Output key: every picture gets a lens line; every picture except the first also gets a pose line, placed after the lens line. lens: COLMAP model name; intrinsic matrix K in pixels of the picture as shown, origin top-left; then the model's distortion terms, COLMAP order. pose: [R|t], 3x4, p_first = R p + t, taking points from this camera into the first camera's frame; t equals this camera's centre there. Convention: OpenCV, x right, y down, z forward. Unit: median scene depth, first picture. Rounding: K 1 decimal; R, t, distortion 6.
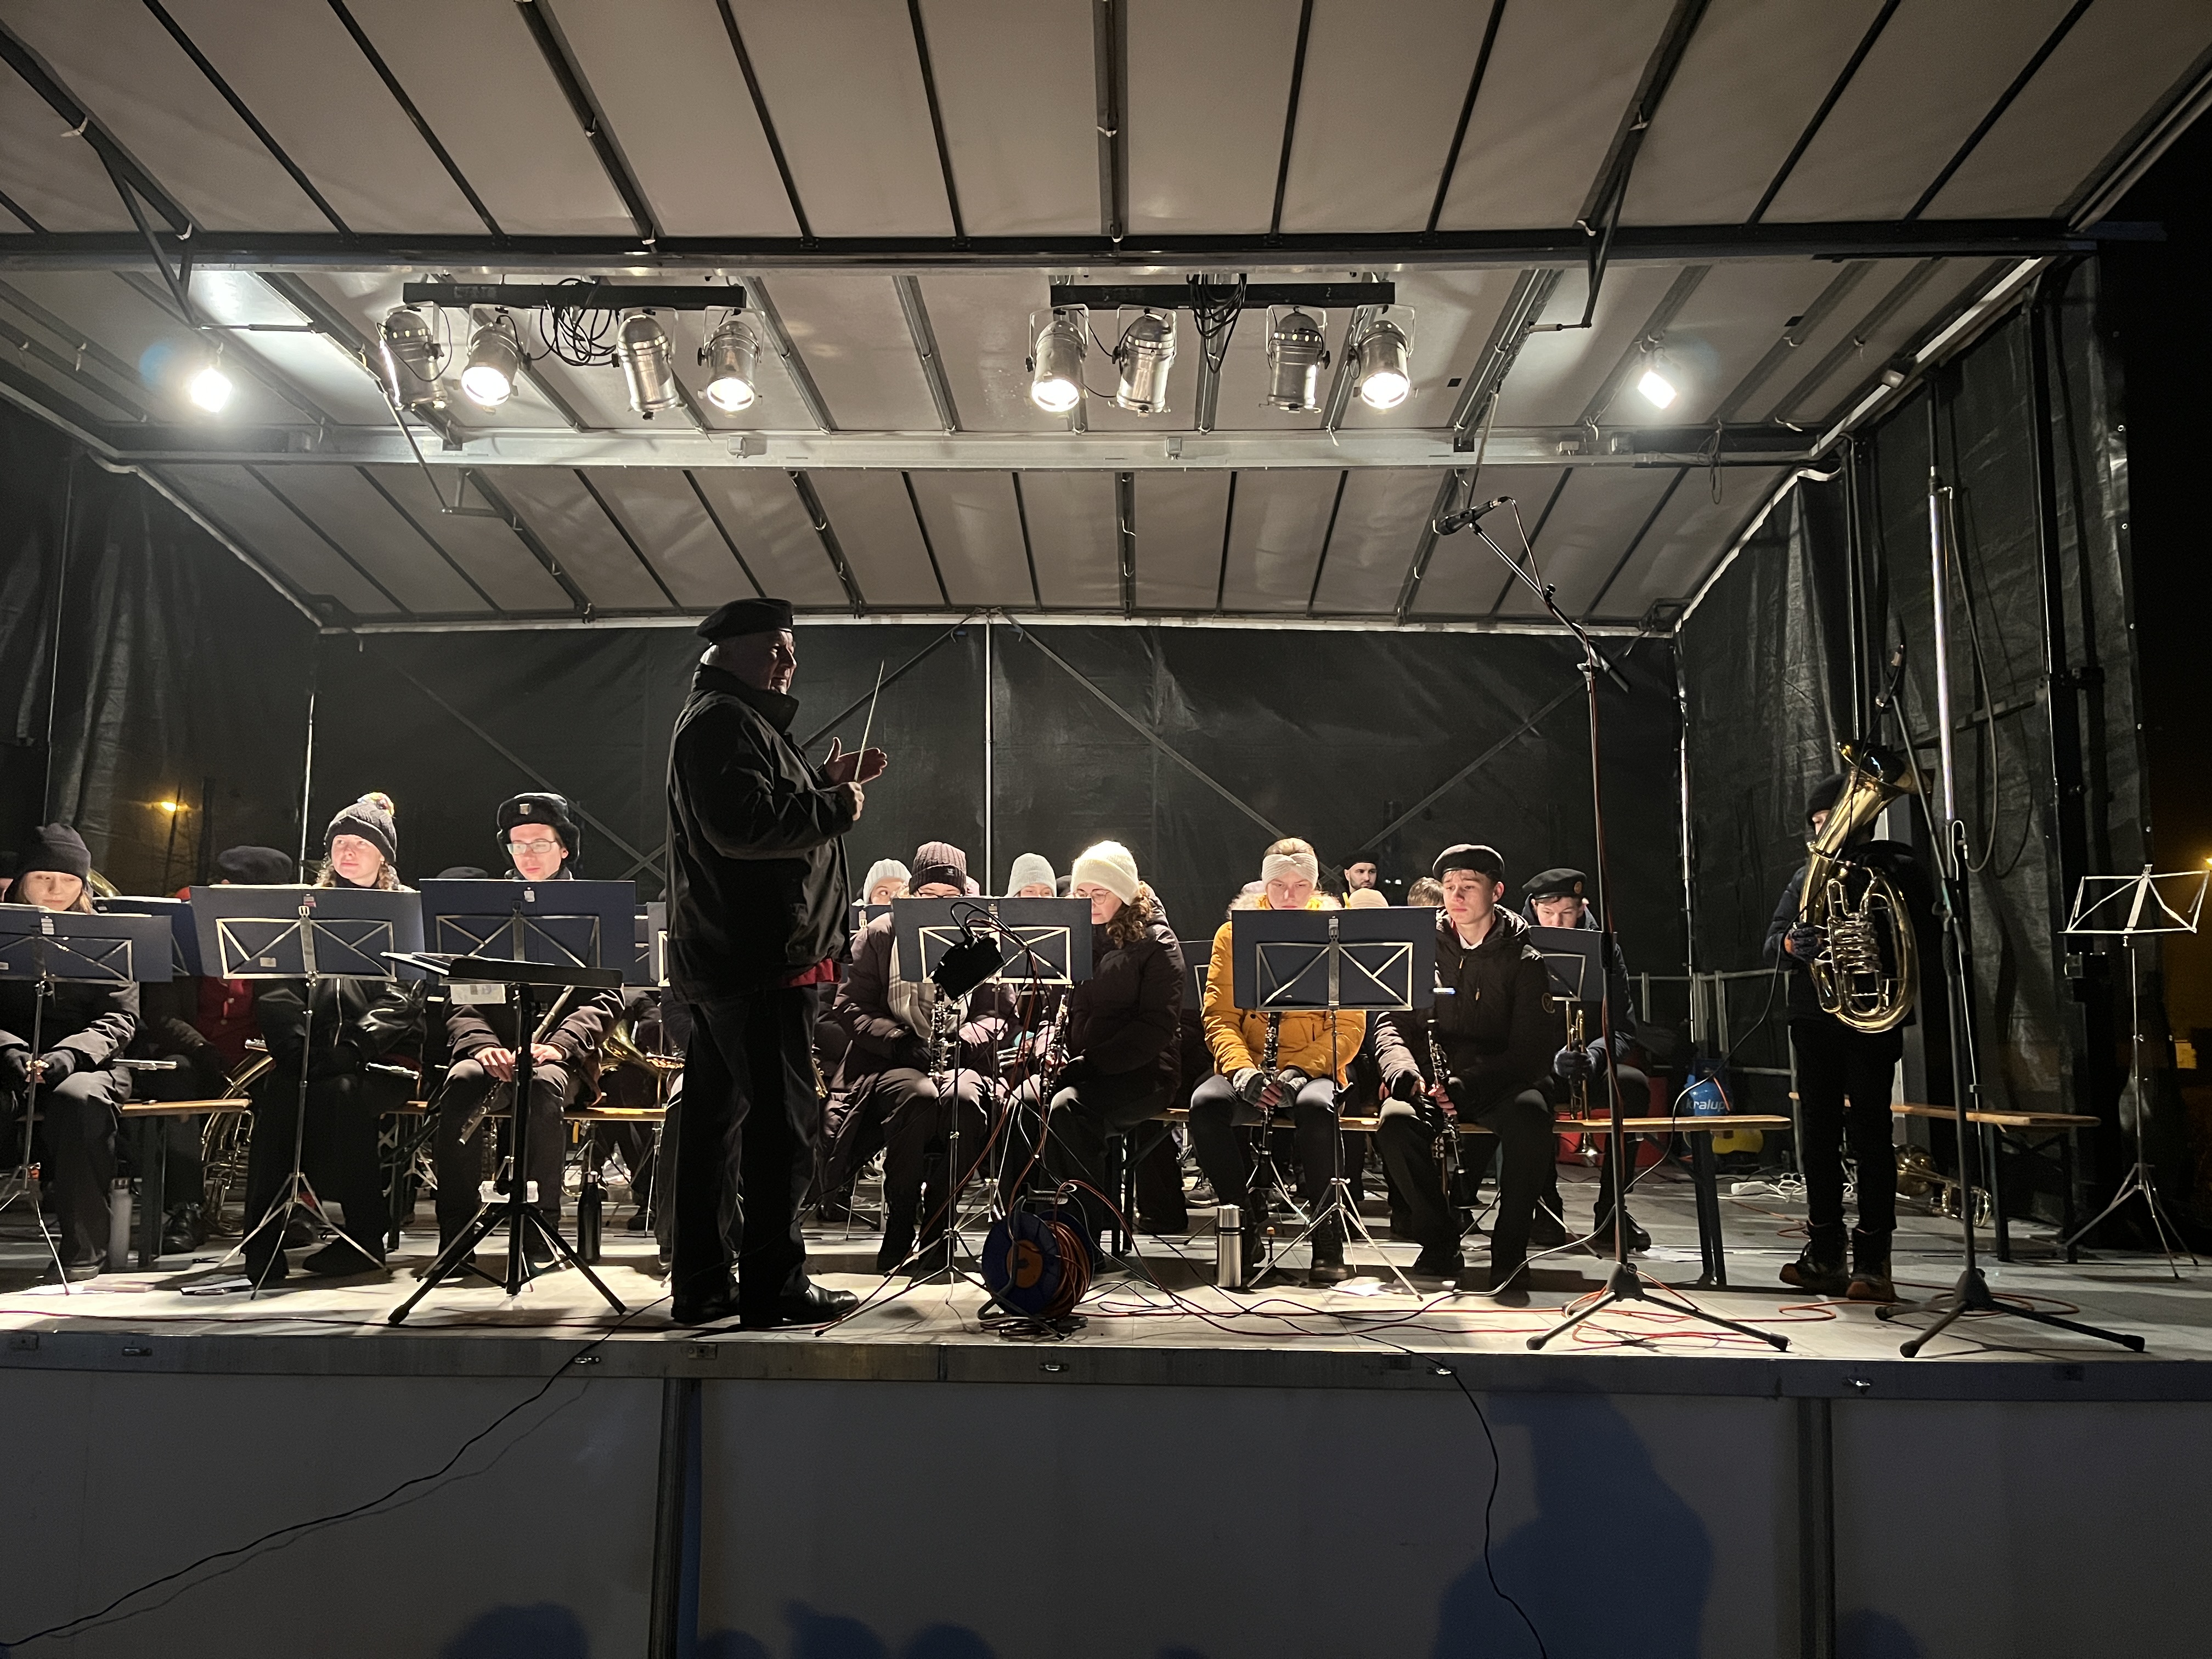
lens RADIAL K [[1665.9, 0, 1103.7], [0, 1665.9, 835.0], [0, 0, 1]] dist [0.066461, -0.083542]
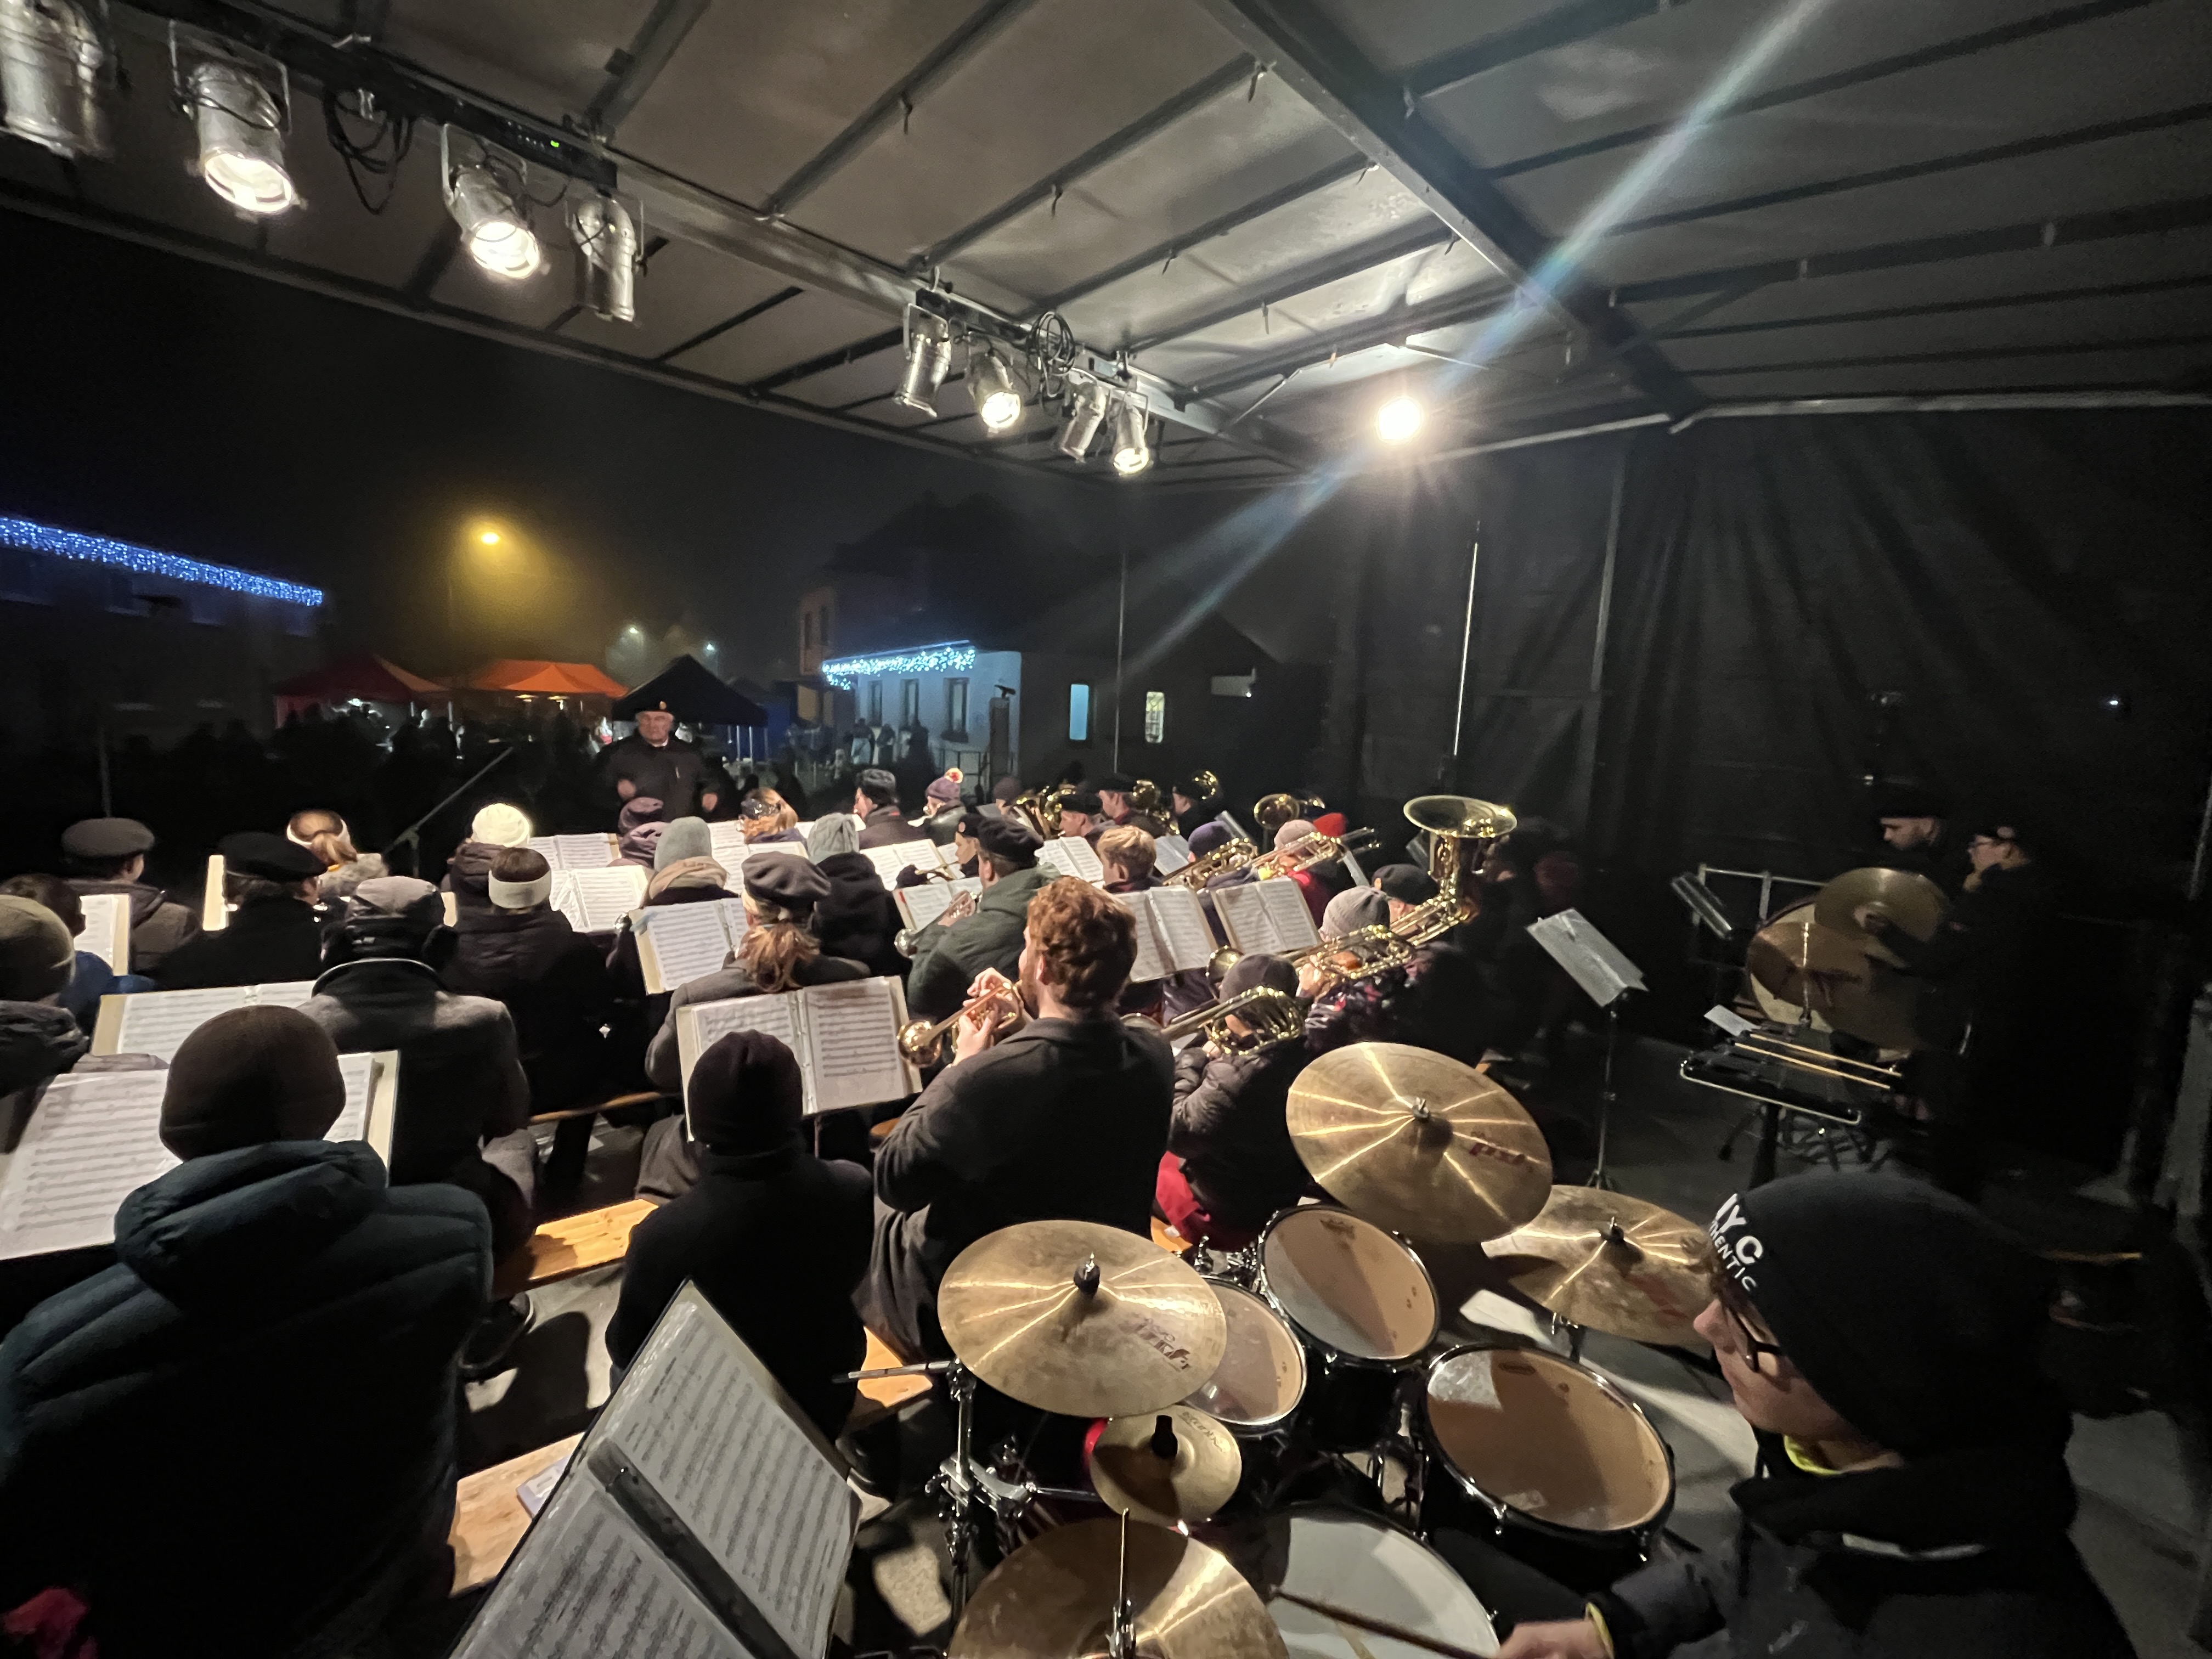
lens RADIAL K [[891.7, 0, 1097.7], [0, 891.7, 838.0], [0, 0, 1]] dist [-0.006356, 0.000009]
pose [[-0.695934, 0.061101, -0.715502, 0.102403], [0.038511, 0.998115, 0.047778, 0.007433], [0.717073, 0.005696, -0.696975, 1.072364]]
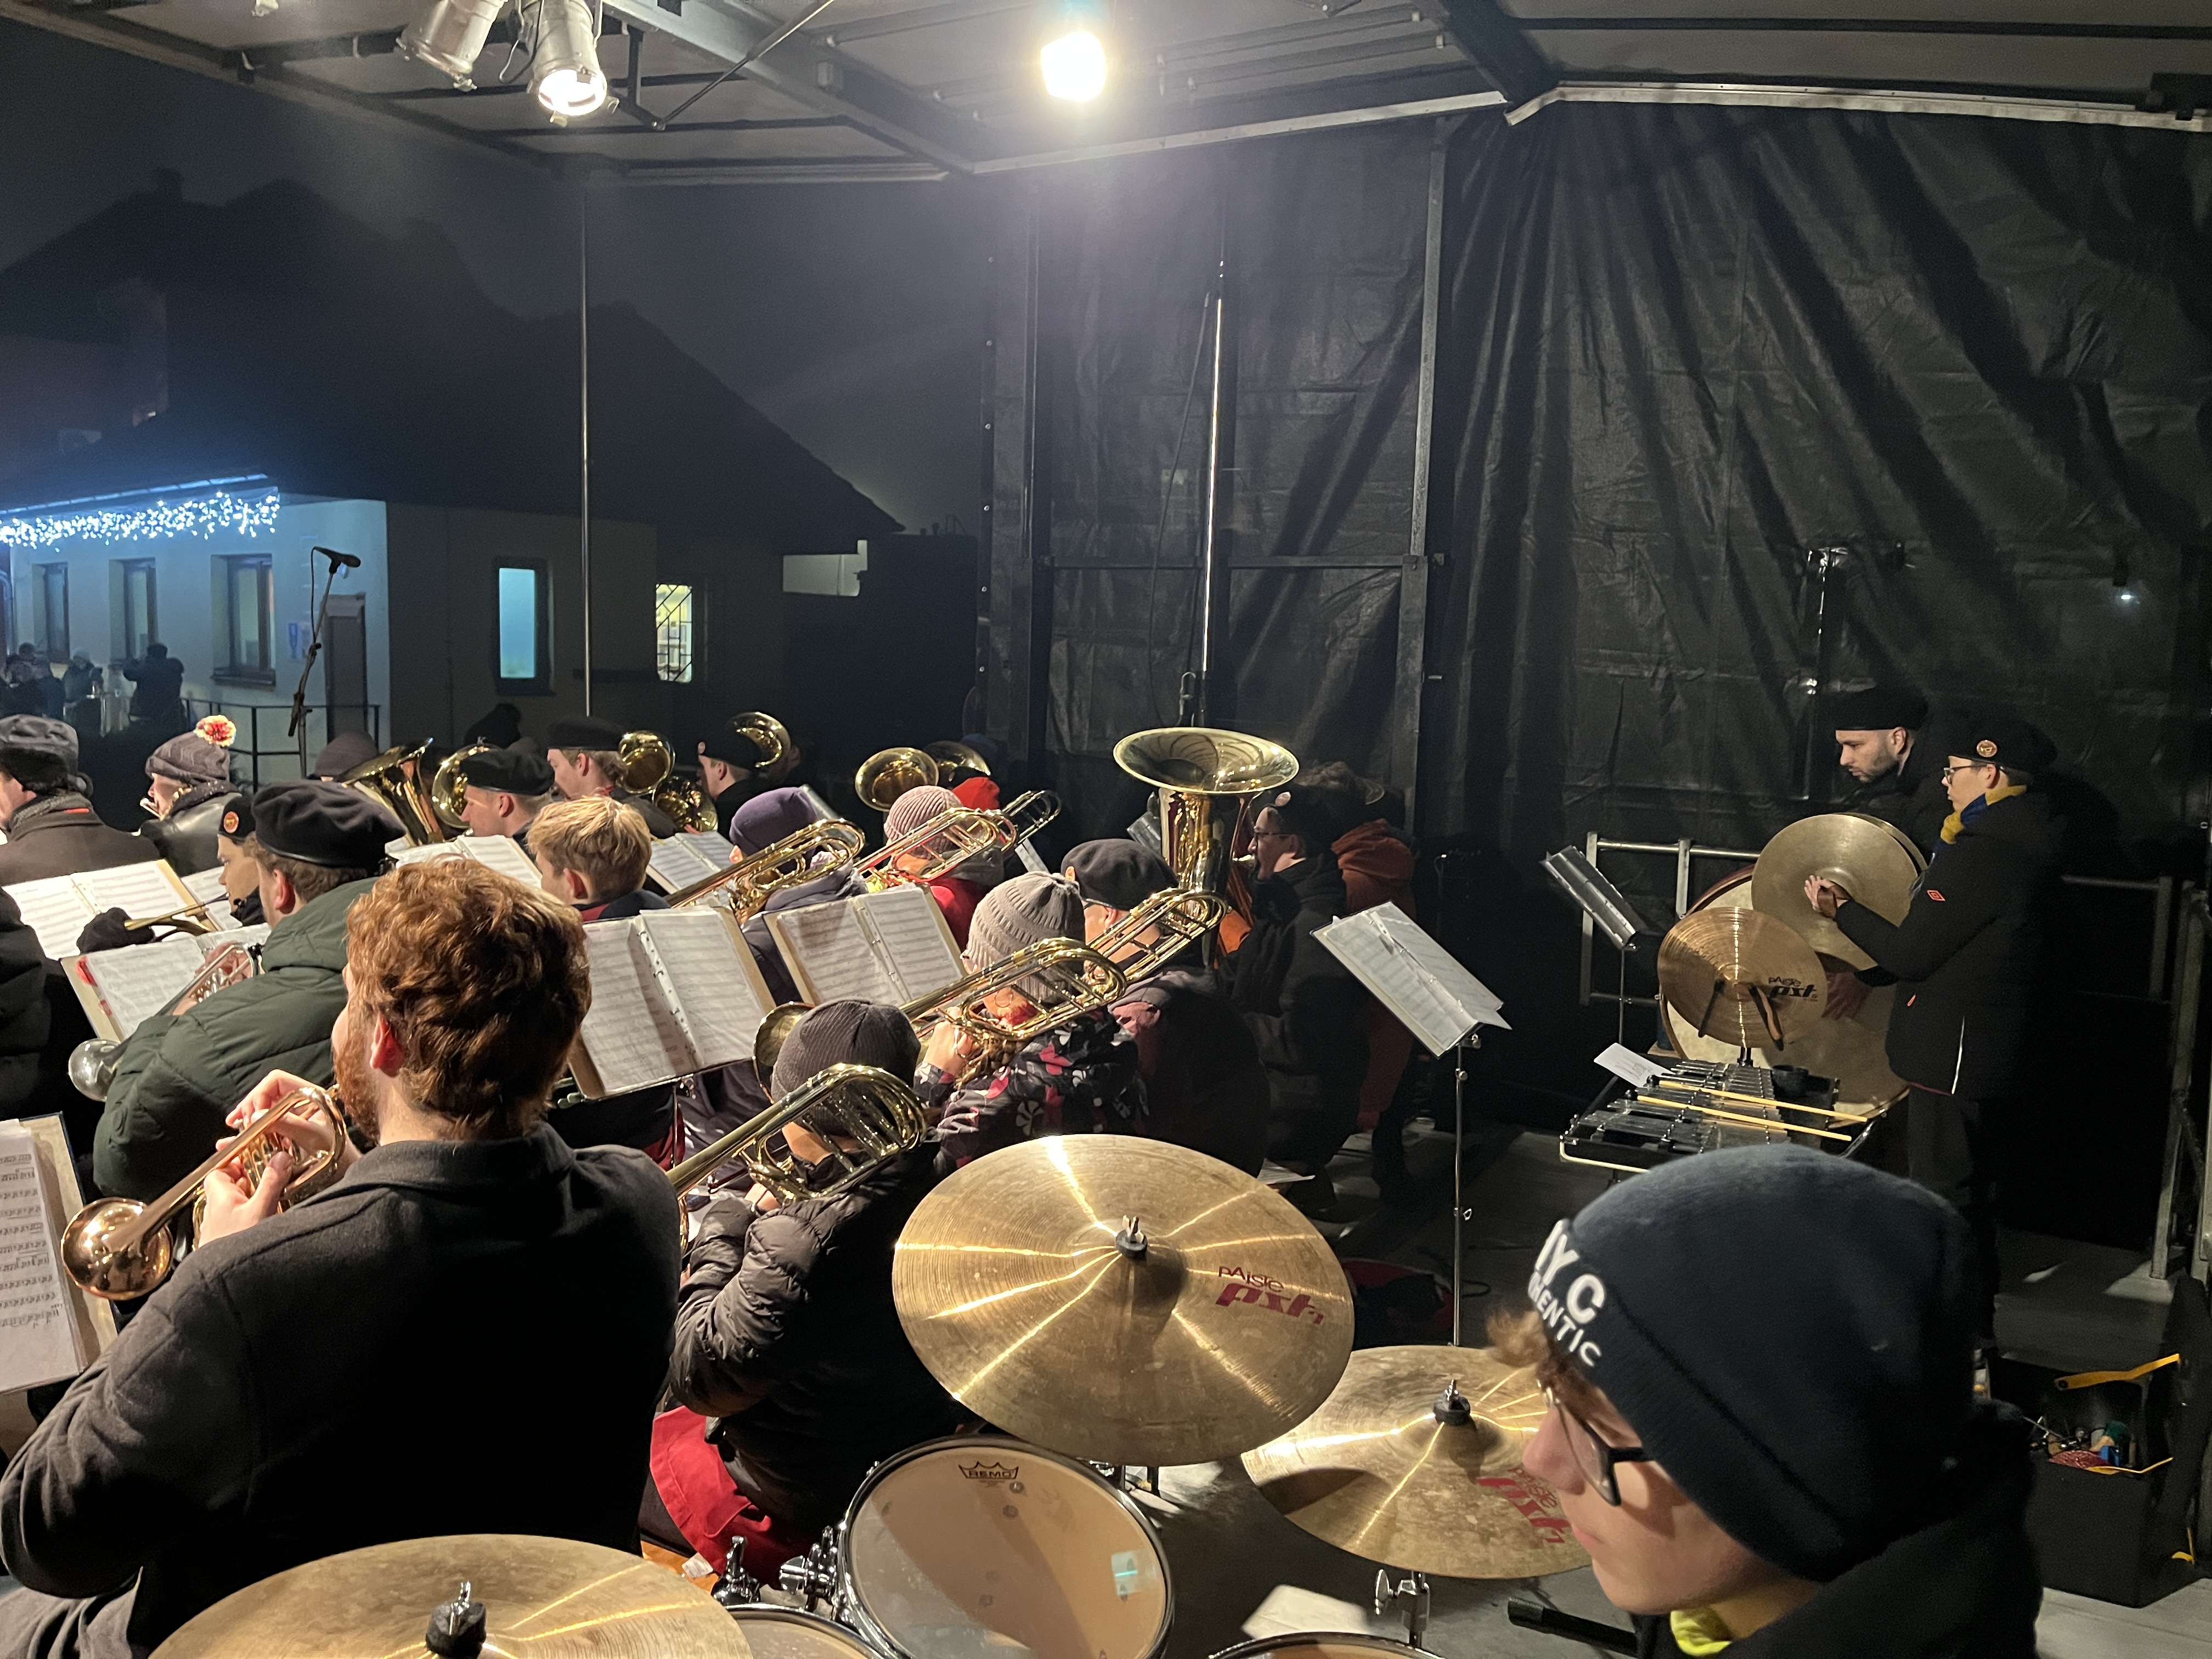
lens RADIAL K [[1665.9, 0, 1098.5], [0, 1665.9, 835.7], [0, 0, 1]] dist [0.066461, -0.083542]
pose [[-0.448436, 0.075412, -0.890628, 0.095200], [0.075564, 0.996066, 0.046292, 0.020744], [0.890615, -0.046541, -0.452371, 1.077559]]
